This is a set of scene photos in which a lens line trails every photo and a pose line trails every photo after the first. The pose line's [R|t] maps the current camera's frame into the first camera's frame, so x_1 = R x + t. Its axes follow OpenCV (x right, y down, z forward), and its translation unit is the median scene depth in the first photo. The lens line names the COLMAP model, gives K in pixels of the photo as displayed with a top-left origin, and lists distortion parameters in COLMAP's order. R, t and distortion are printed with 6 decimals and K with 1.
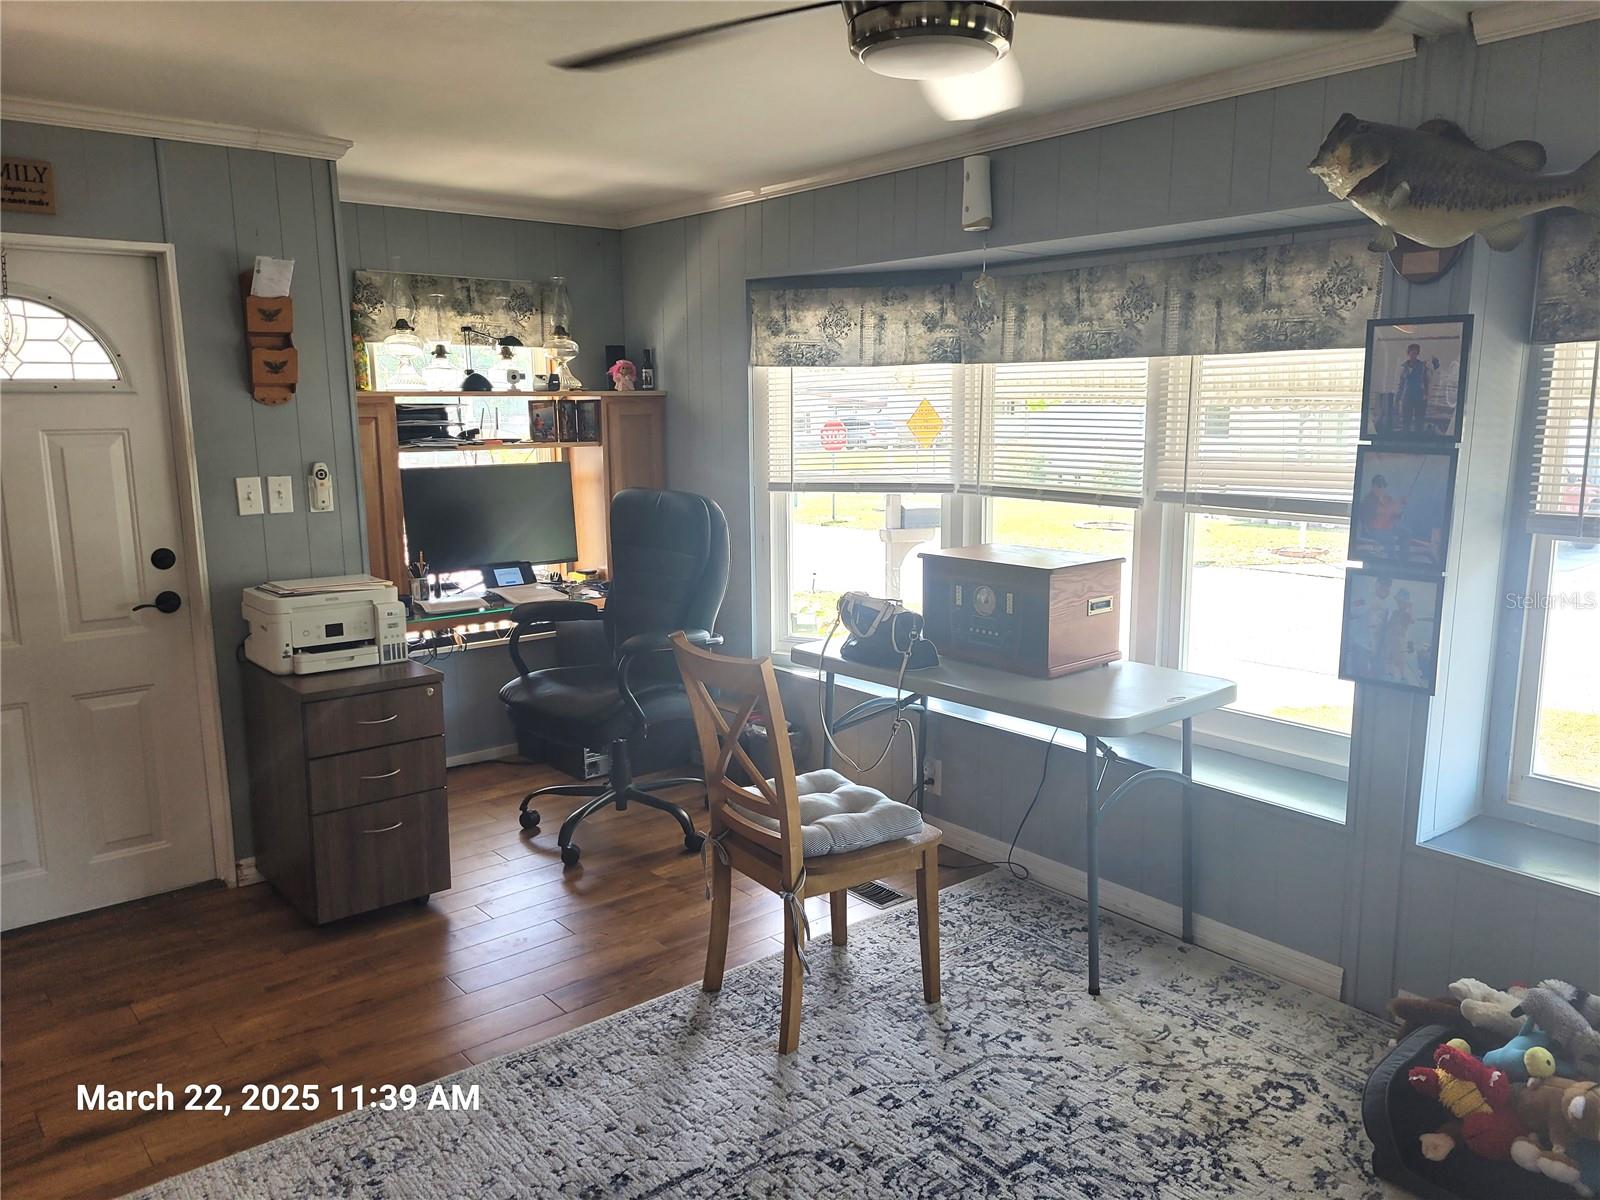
lens RADIAL K [[1204.1, 0, 800.0], [0, 1204.1, 600.0], [0, 0, 1]] dist [0.007854, 0.005622]
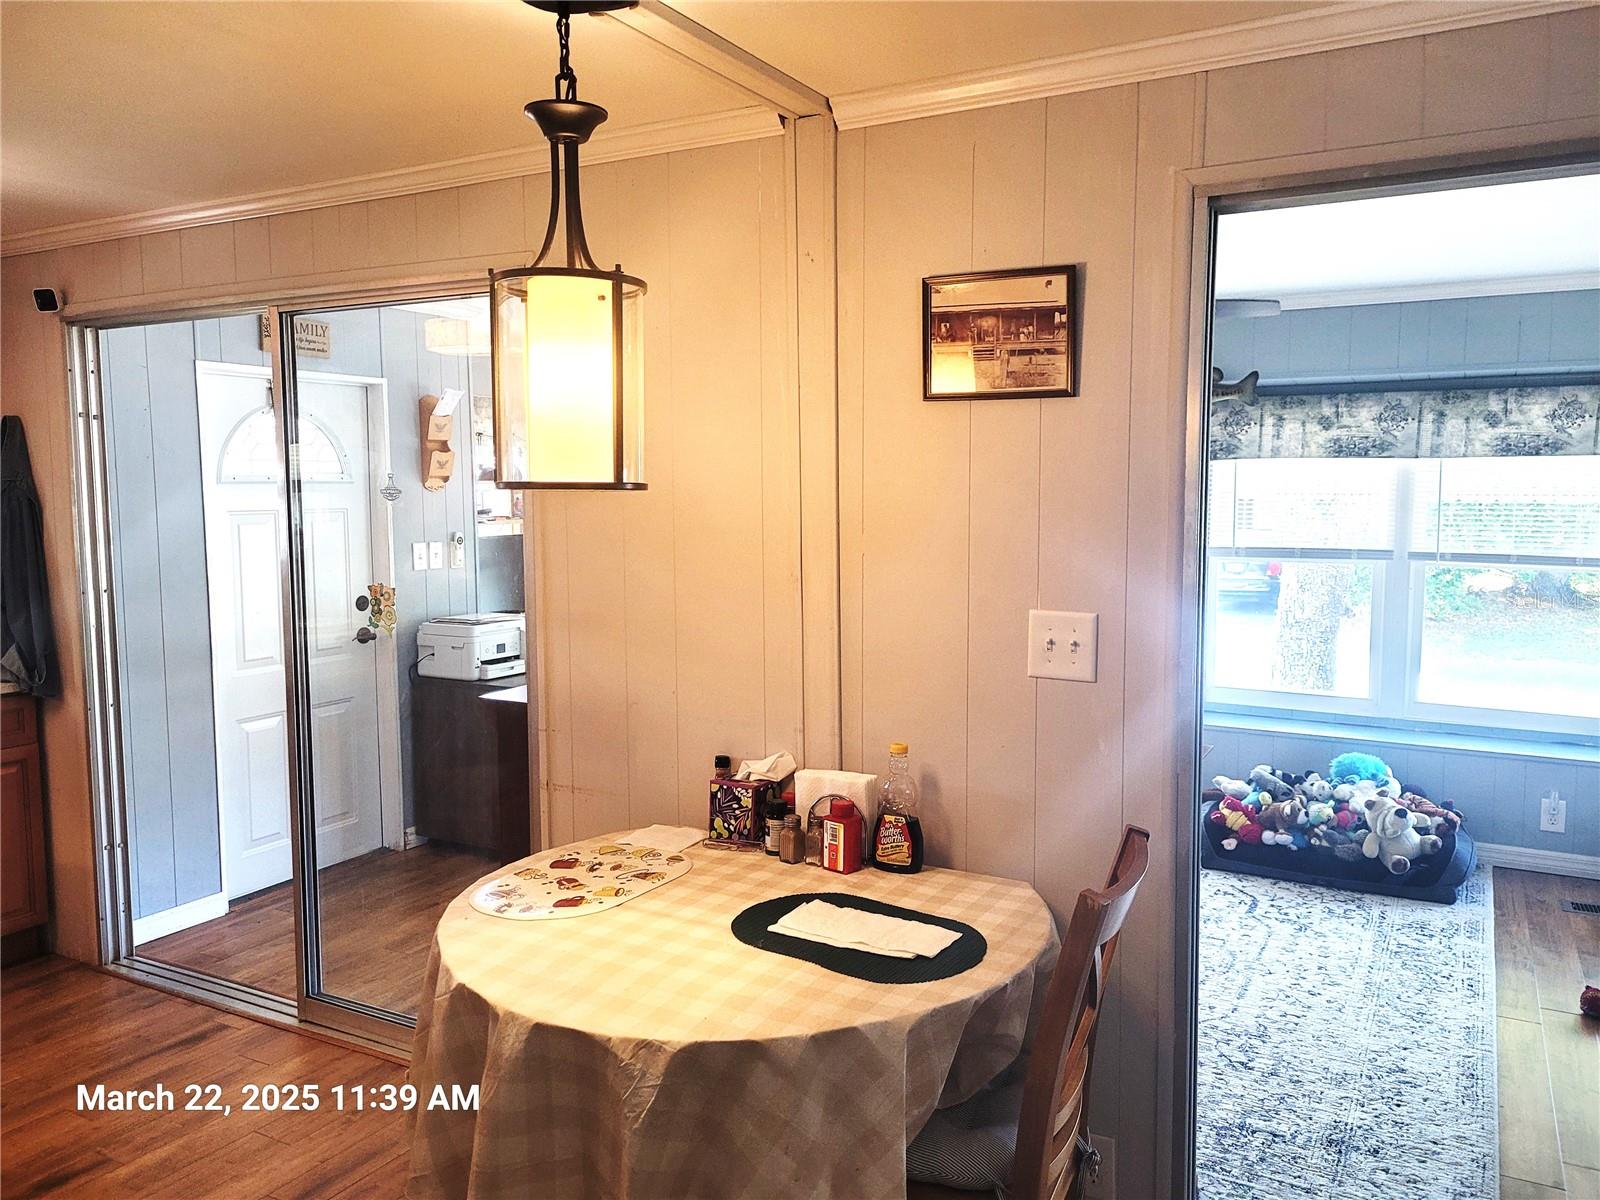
lens RADIAL K [[1218.3, 0, 800.0], [0, 1218.3, 600.0], [0, 0, 1]] dist [0.066551, -0.048088]
pose [[0.937511, -0.035303, 0.346161, -0.538239], [0.059345, 0.996487, -0.059099, 0.072008], [-0.342858, 0.075948, 0.936312, -0.459544]]
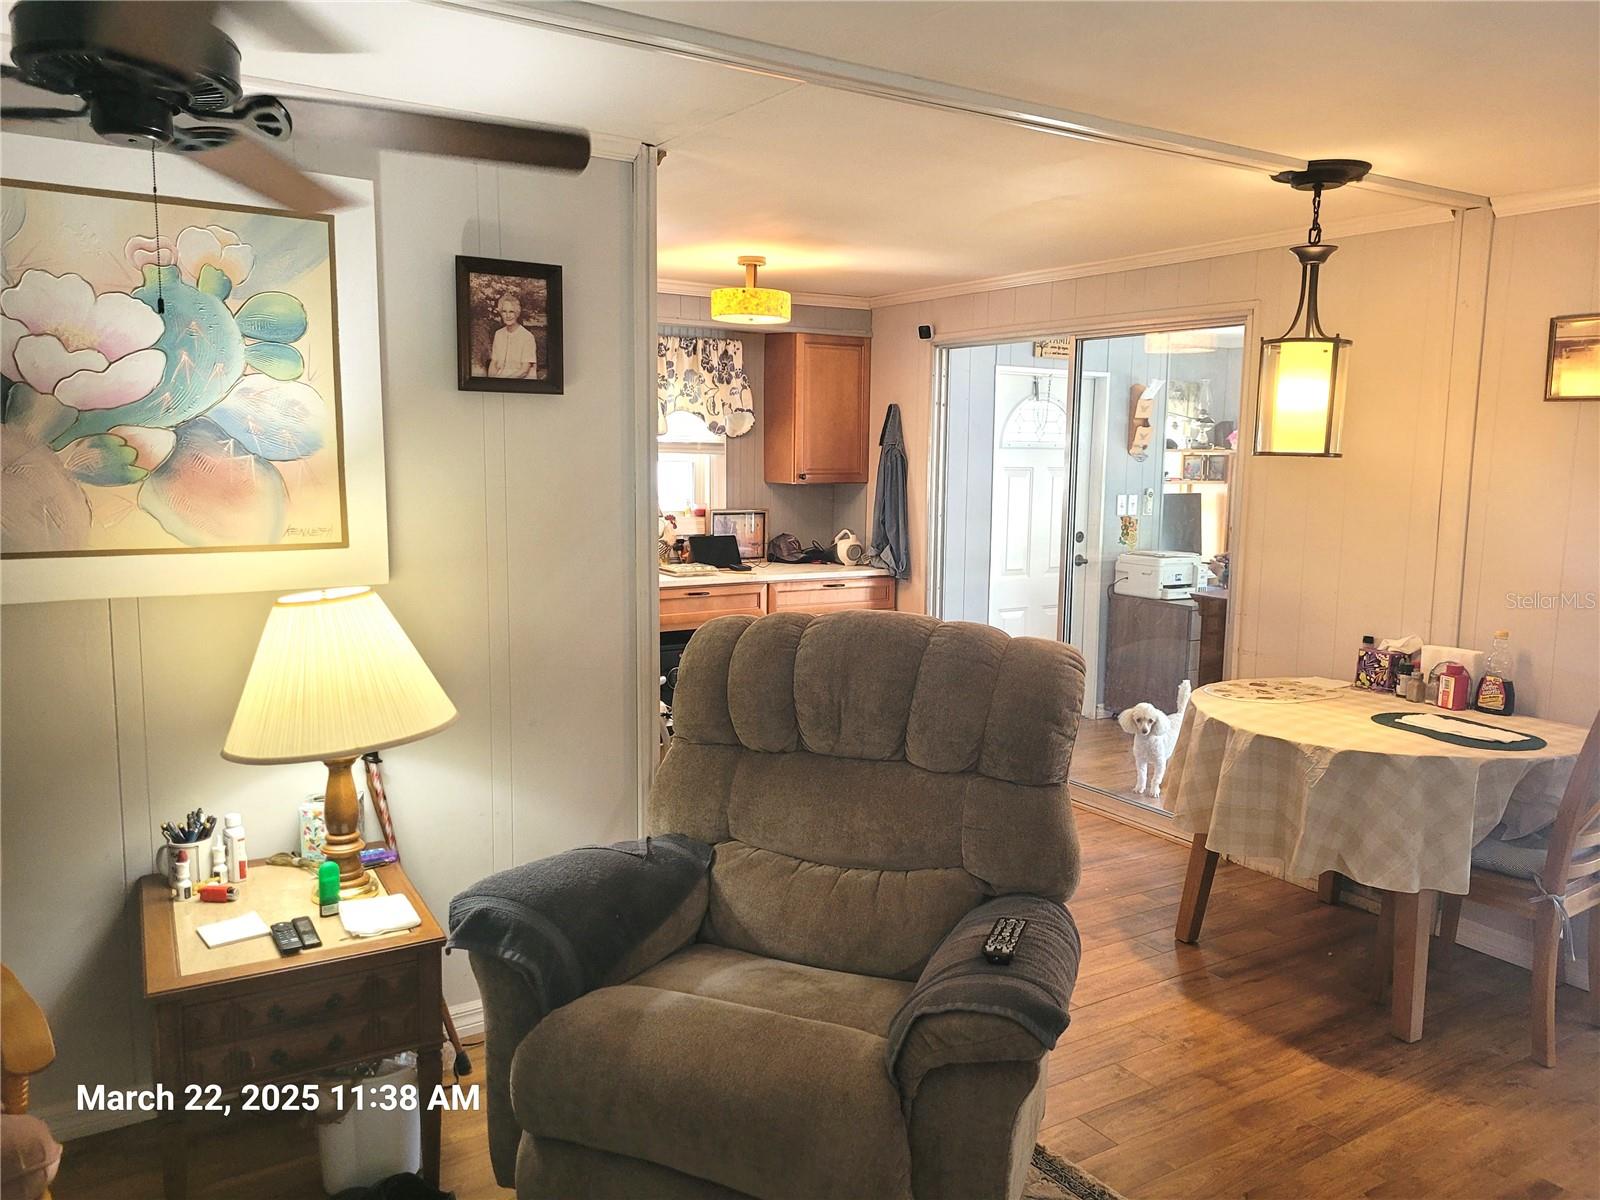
lens RADIAL K [[1194.7, 0, 808.3], [0, 1194.7, 600.3], [0, 0, 1]] dist [0.043529, -0.034170]
pose [[0.990370, 0.036647, -0.133511, -0.684599], [-0.041559, 0.998551, -0.034192, 0.142948], [0.132065, 0.039412, 0.990457, -0.883814]]
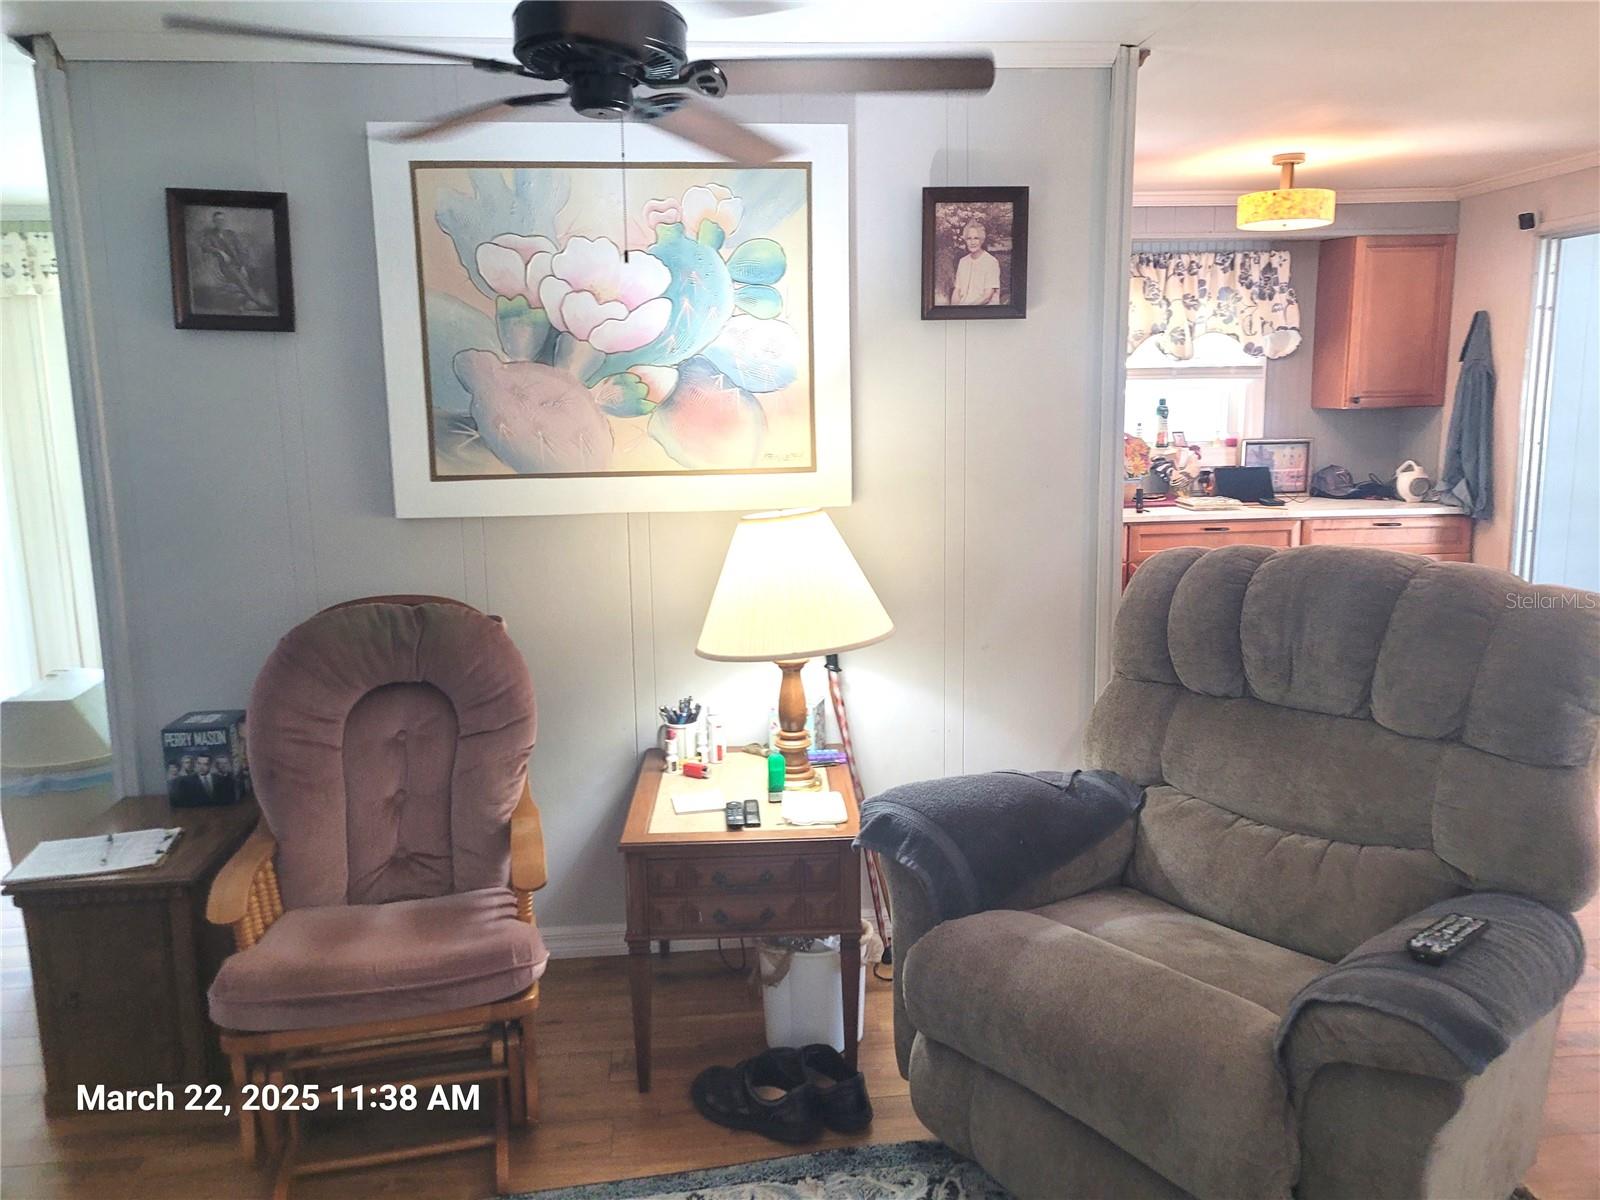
lens RADIAL K [[1195.2, 0, 796.6], [0, 1195.2, 581.7], [0, 0, 1]] dist [0.043052, -0.027004]
pose [[0.810420, 0.087741, -0.579242, -0.601652], [-0.083911, 0.995911, 0.033457, 0.144810], [0.579809, 0.021491, 0.814469, -0.845675]]
